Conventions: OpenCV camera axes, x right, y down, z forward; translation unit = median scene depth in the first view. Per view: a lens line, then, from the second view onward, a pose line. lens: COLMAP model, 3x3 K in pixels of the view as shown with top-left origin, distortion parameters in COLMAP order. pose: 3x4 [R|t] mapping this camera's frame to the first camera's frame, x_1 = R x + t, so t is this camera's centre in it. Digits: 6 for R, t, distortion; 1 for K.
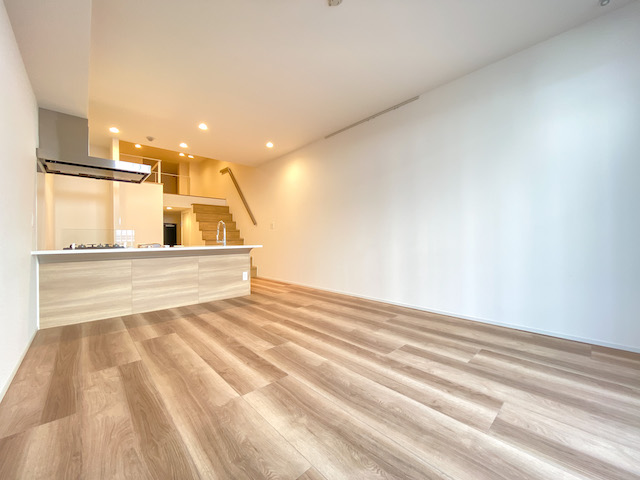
lens RADIAL K [[257.5, 0, 319.0], [0, 257.5, 240.0], [0, 0, 1]] dist [0.001879, -0.001164]
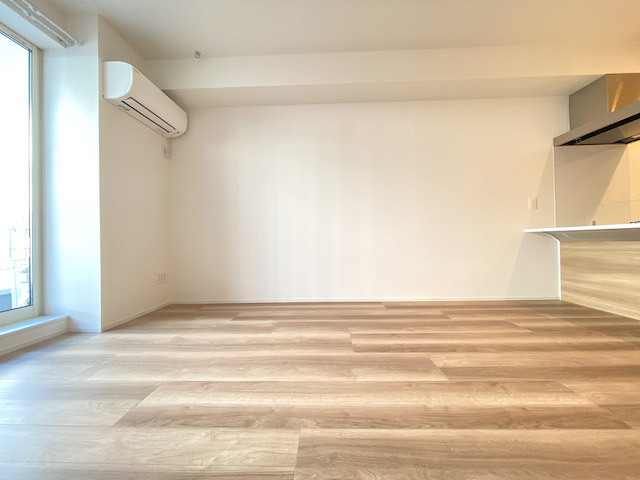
lens RADIAL K [[257.5, 0, 319.0], [0, 257.5, 240.0], [0, 0, 1]] dist [0.001879, -0.001164]
pose [[-0.698526, 0.024183, -0.715176, 0.530271], [0.025077, 0.999642, 0.009309, 0.064069], [0.715145, -0.011432, -0.698883, 1.259524]]
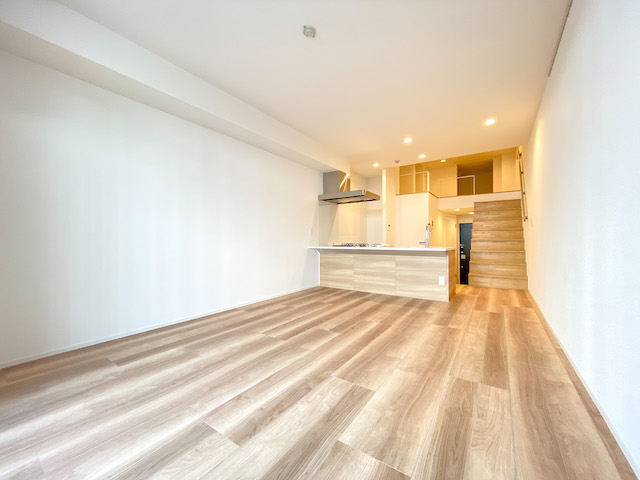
lens RADIAL K [[257.5, 0, 319.0], [0, 257.5, 240.0], [0, 0, 1]] dist [0.001879, -0.001164]
pose [[0.216593, 0.011220, -0.976197, 1.022176], [-0.001352, 0.999936, 0.011192, -0.034503], [0.976261, -0.001104, 0.216595, 0.691443]]
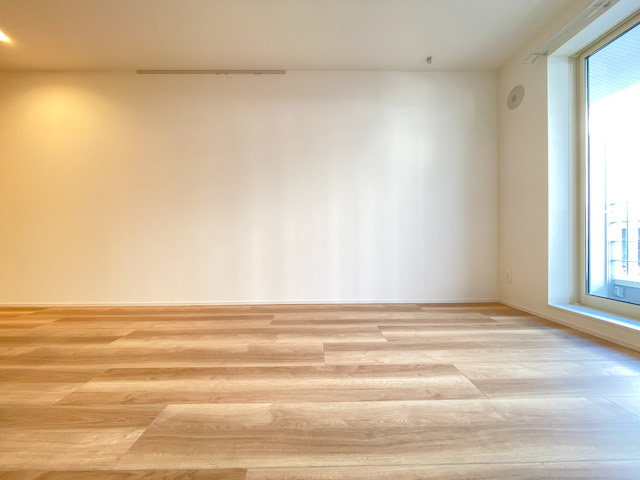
lens RADIAL K [[257.5, 0, 319.0], [0, 257.5, 240.0], [0, 0, 1]] dist [0.001879, -0.001164]
pose [[0.666451, 0.002658, 0.745544, -0.313763], [-0.000891, 0.999996, -0.002769, 0.064318], [-0.745548, 0.001181, 0.666450, 0.443981]]
